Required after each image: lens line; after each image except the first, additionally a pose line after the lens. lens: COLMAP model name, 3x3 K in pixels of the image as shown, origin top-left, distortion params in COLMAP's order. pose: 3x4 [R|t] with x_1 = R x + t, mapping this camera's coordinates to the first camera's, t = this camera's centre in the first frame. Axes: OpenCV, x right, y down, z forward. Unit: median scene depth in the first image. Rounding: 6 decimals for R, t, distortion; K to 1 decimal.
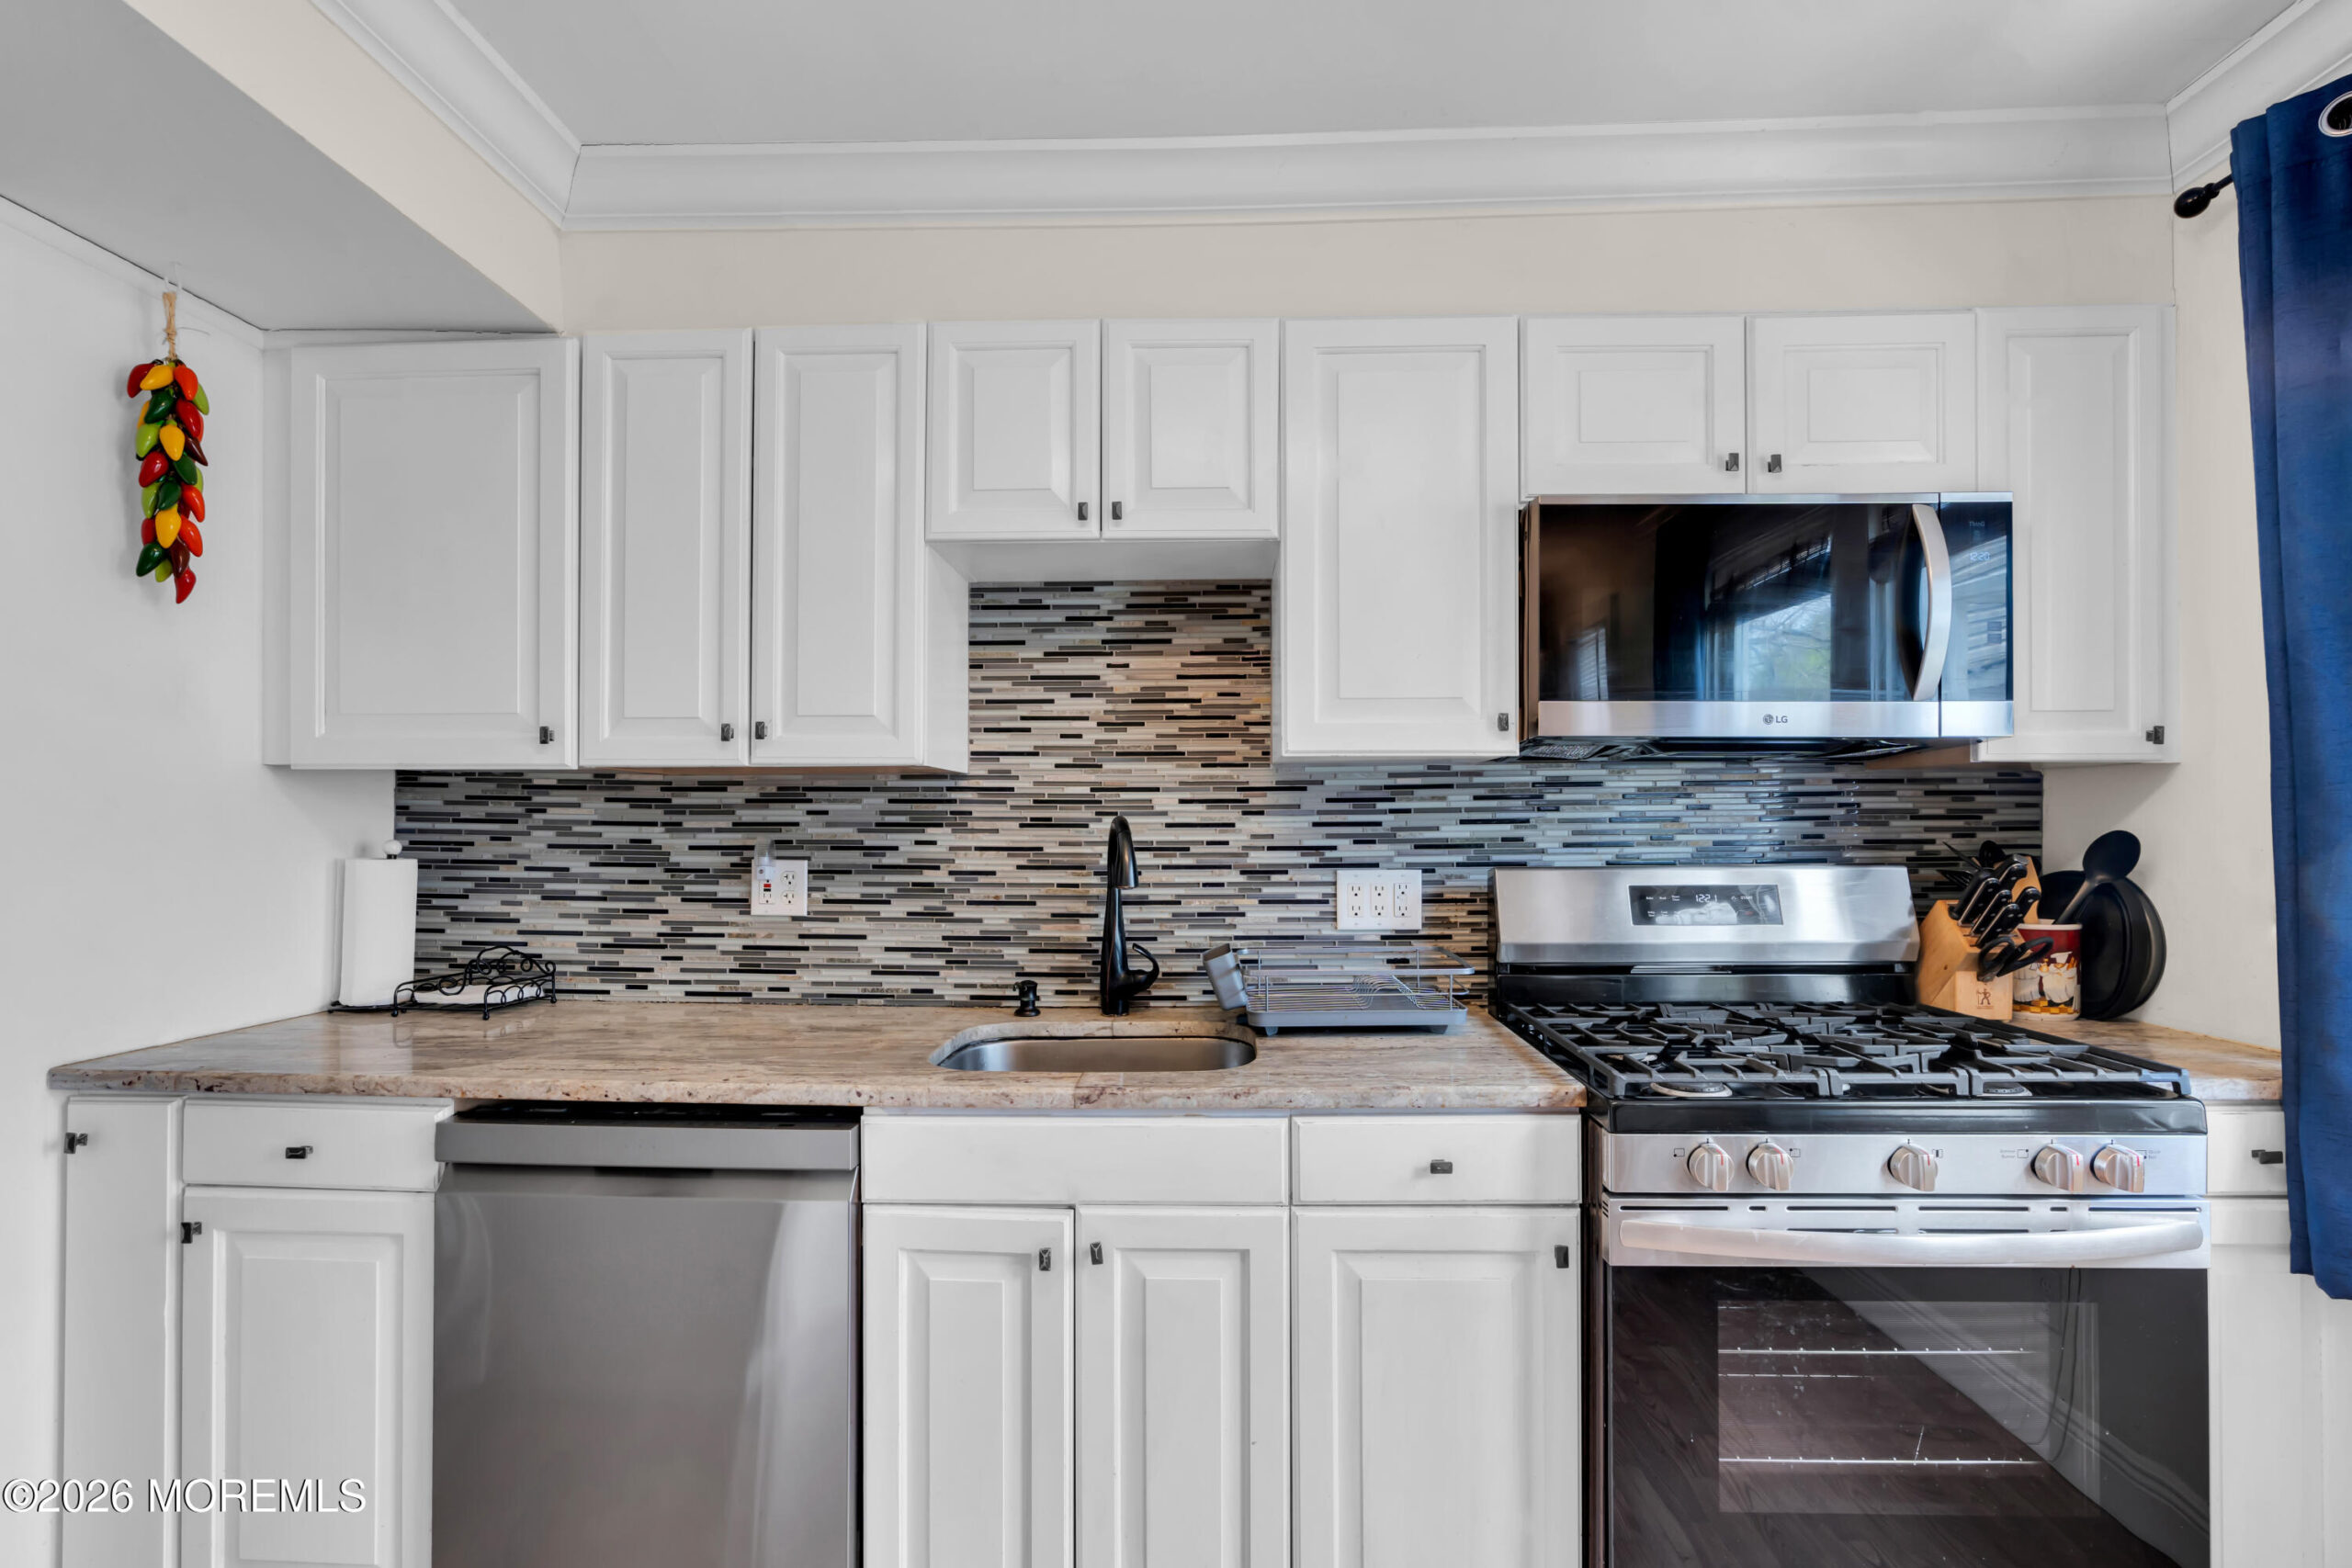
lens RADIAL K [[1048.5, 0, 1188.5], [0, 1048.5, 816.2], [0, 0, 1]] dist [-0.010112, 0.003400]
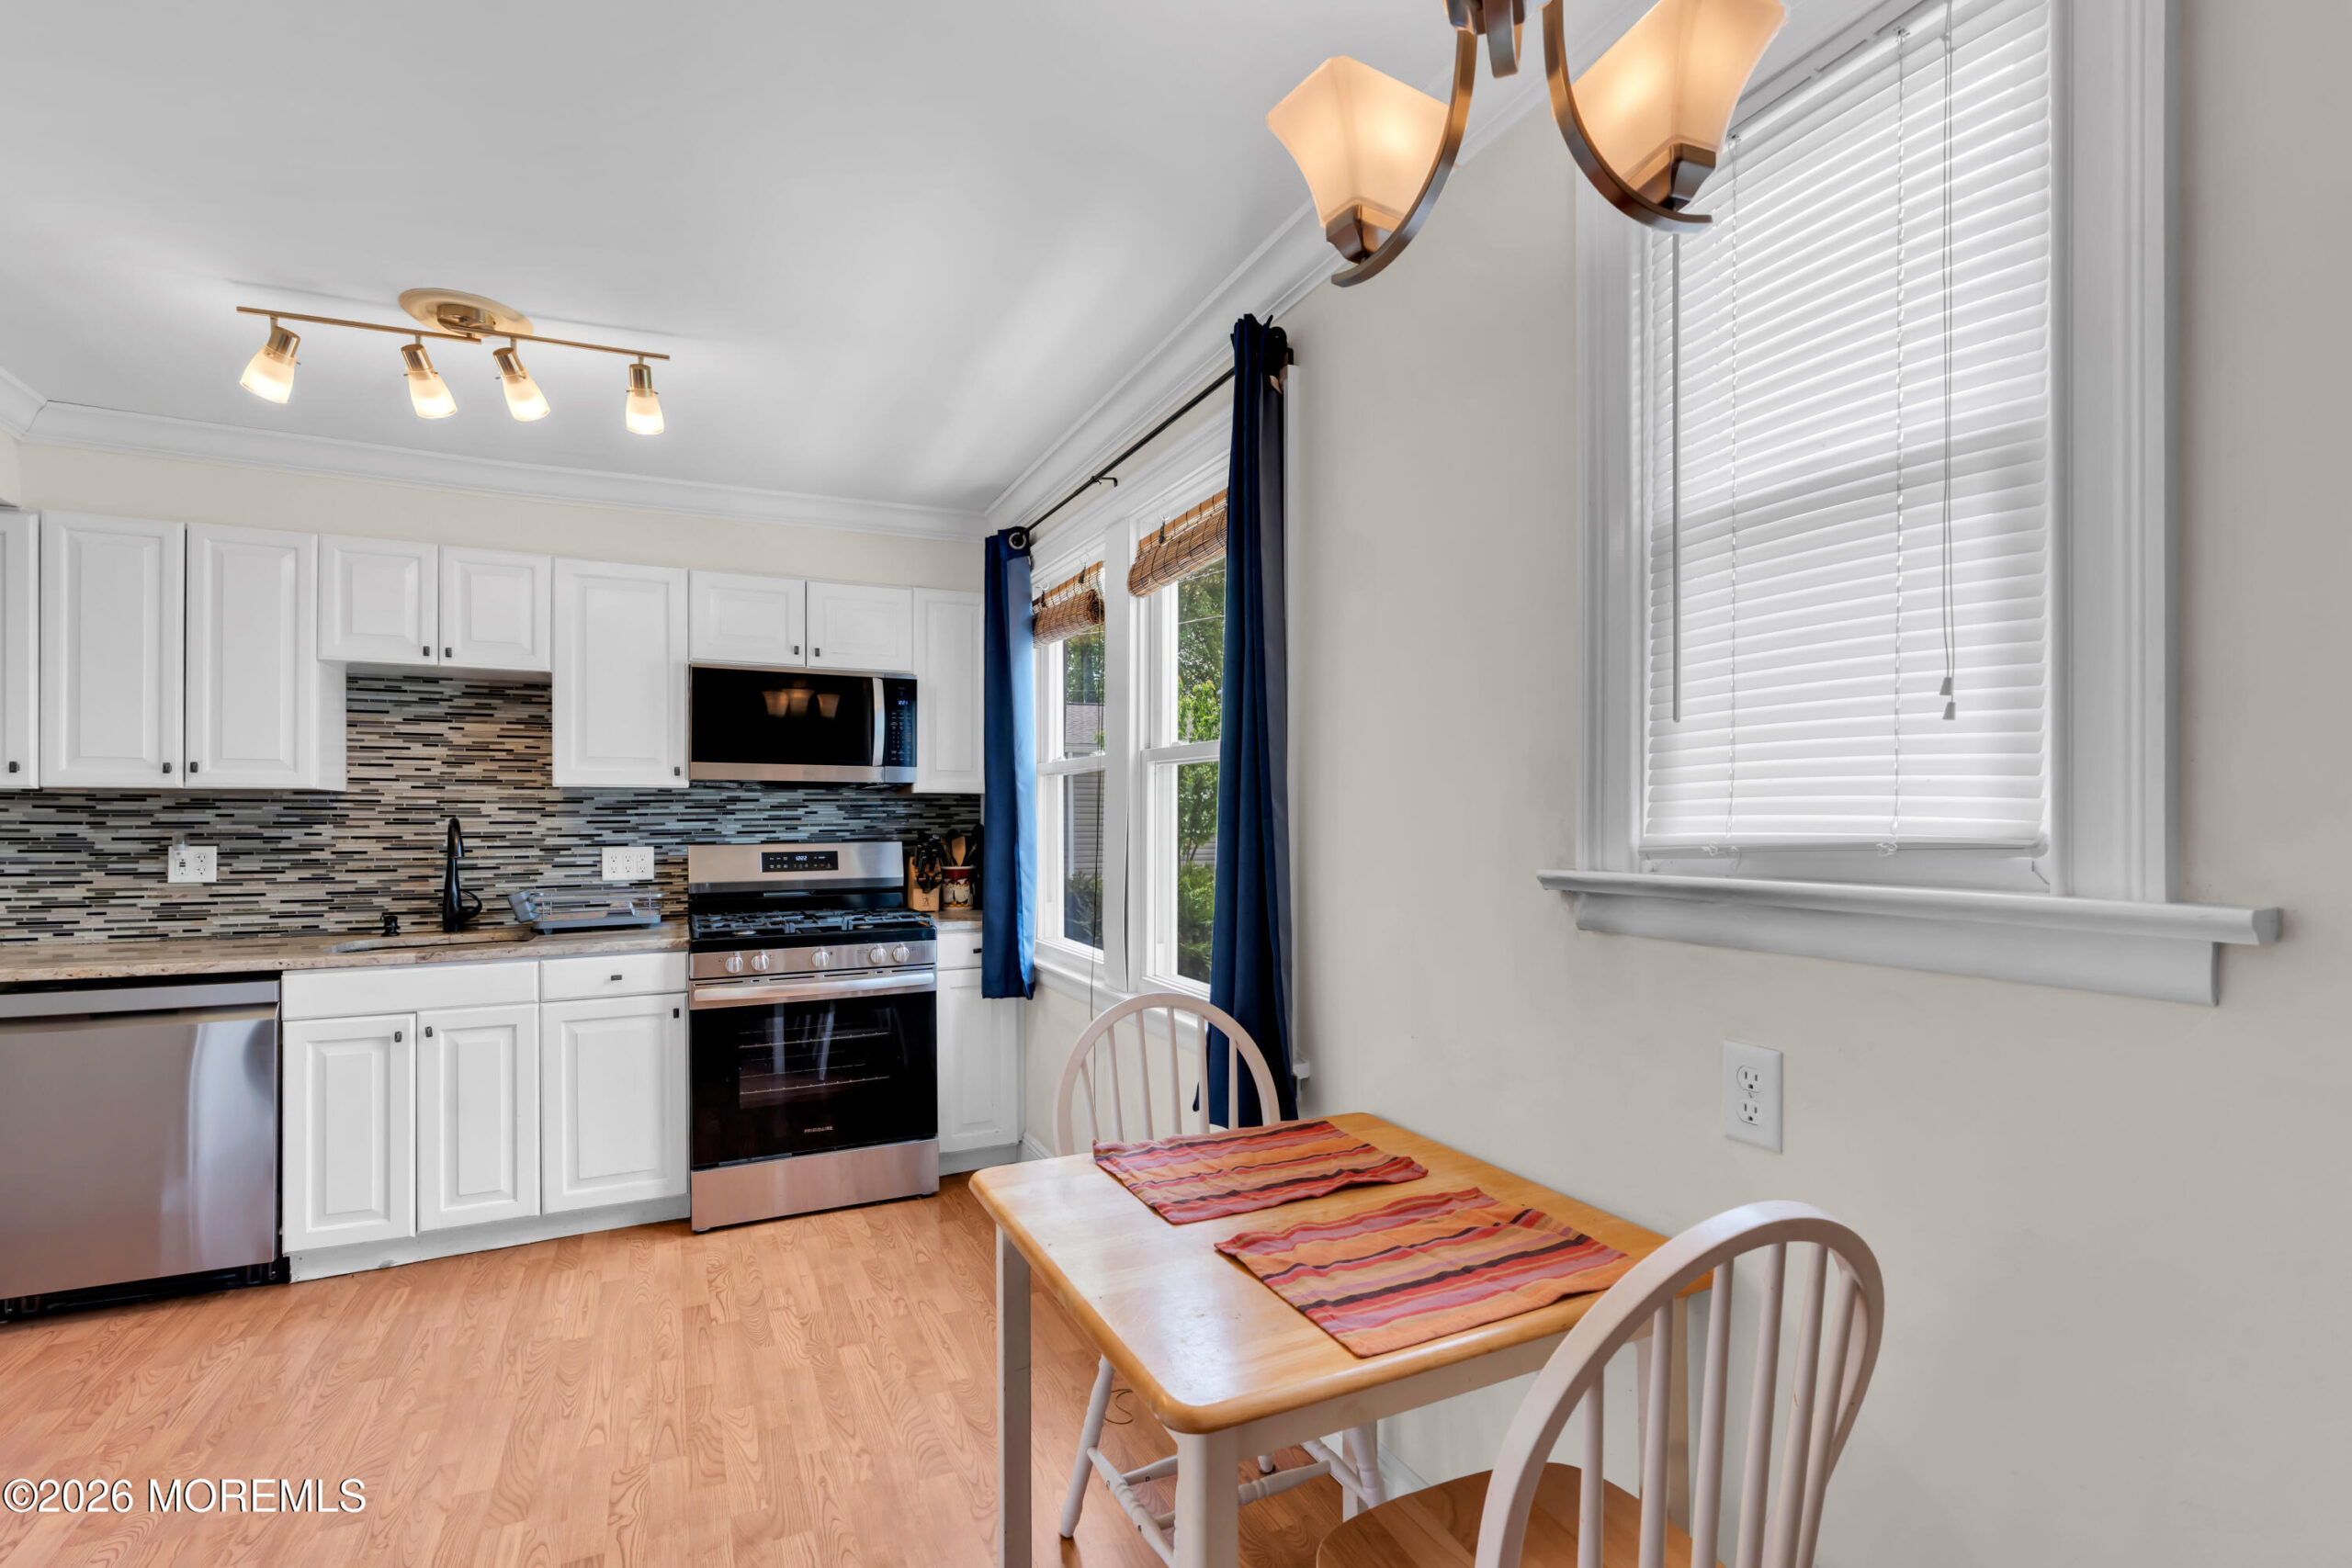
lens RADIAL K [[1048.5, 0, 1169.3], [0, 1048.5, 817.1], [0, 0, 1]] dist [-0.010112, 0.003400]
pose [[0.888832, -0.000672, 0.458233, 0.212436], [-0.002004, 0.999984, 0.005354, -0.014002], [-0.458229, -0.005677, 0.888816, -1.186735]]
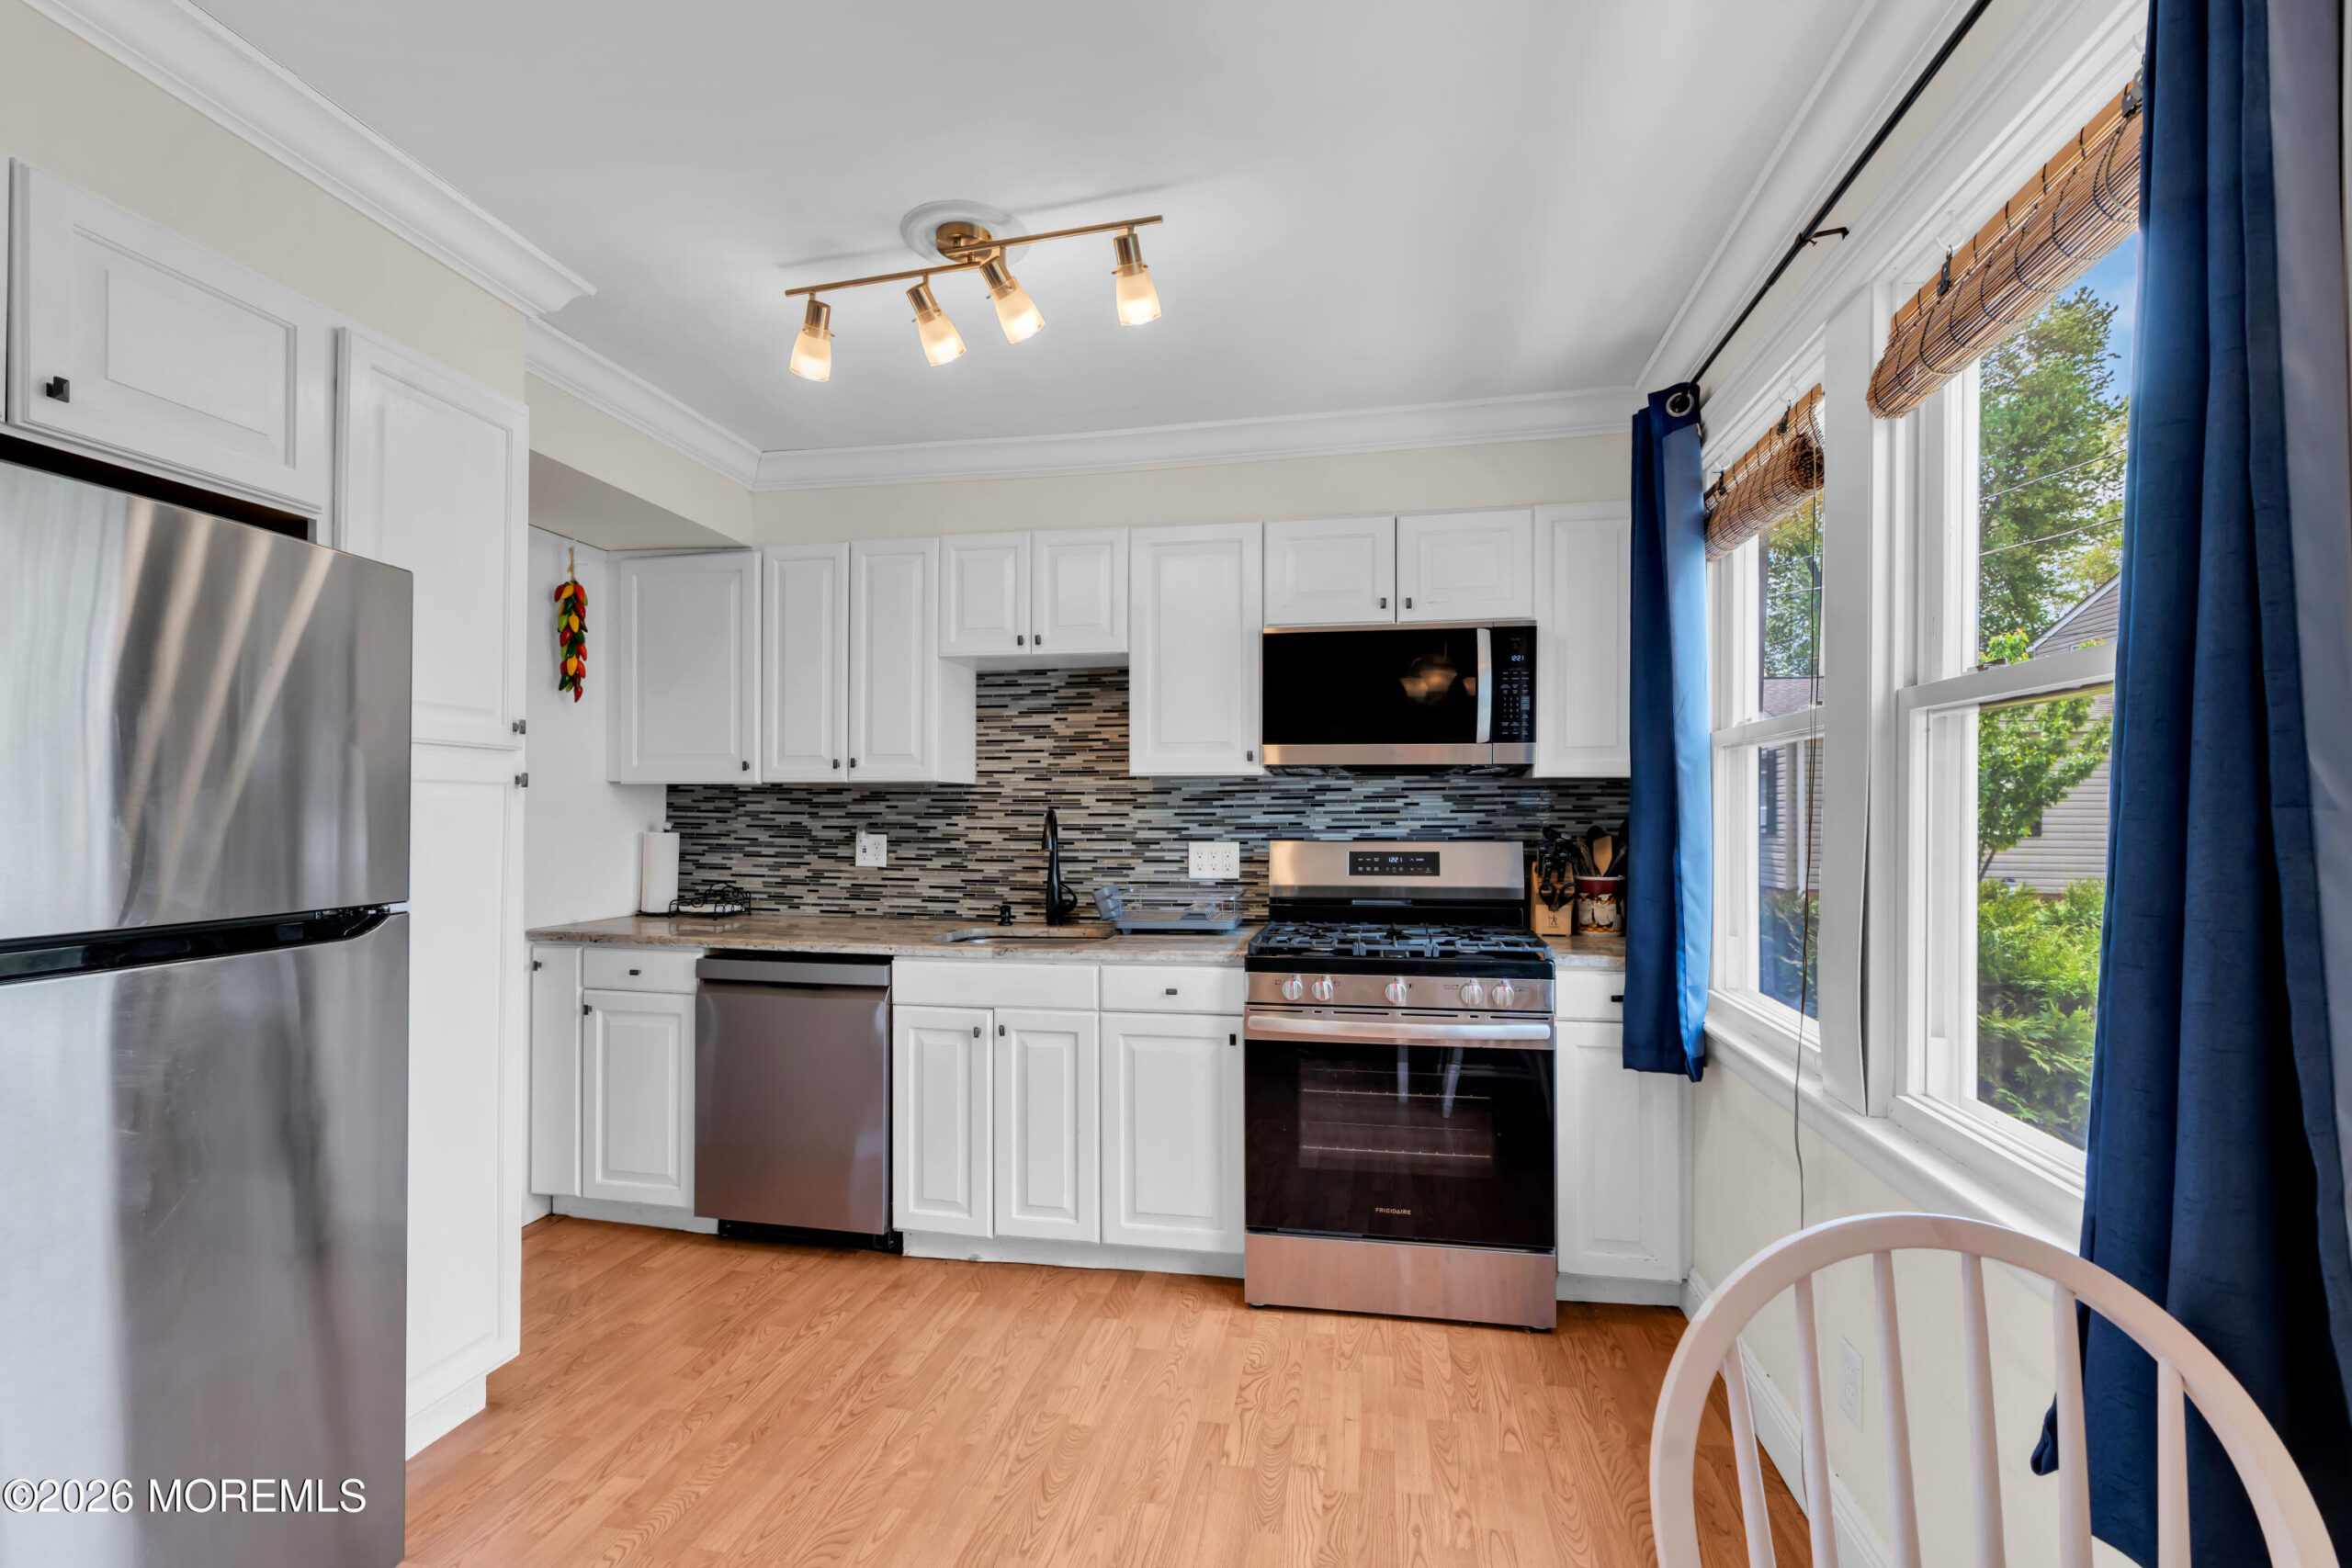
lens RADIAL K [[1048.5, 0, 1173.8], [0, 1048.5, 810.8], [0, 0, 1]] dist [-0.010112, 0.003400]
pose [[0.987017, 0.001523, -0.160606, 0.441544], [-0.000671, 0.999985, 0.005357, -0.007664], [0.160612, -0.005179, 0.987004, -0.724524]]
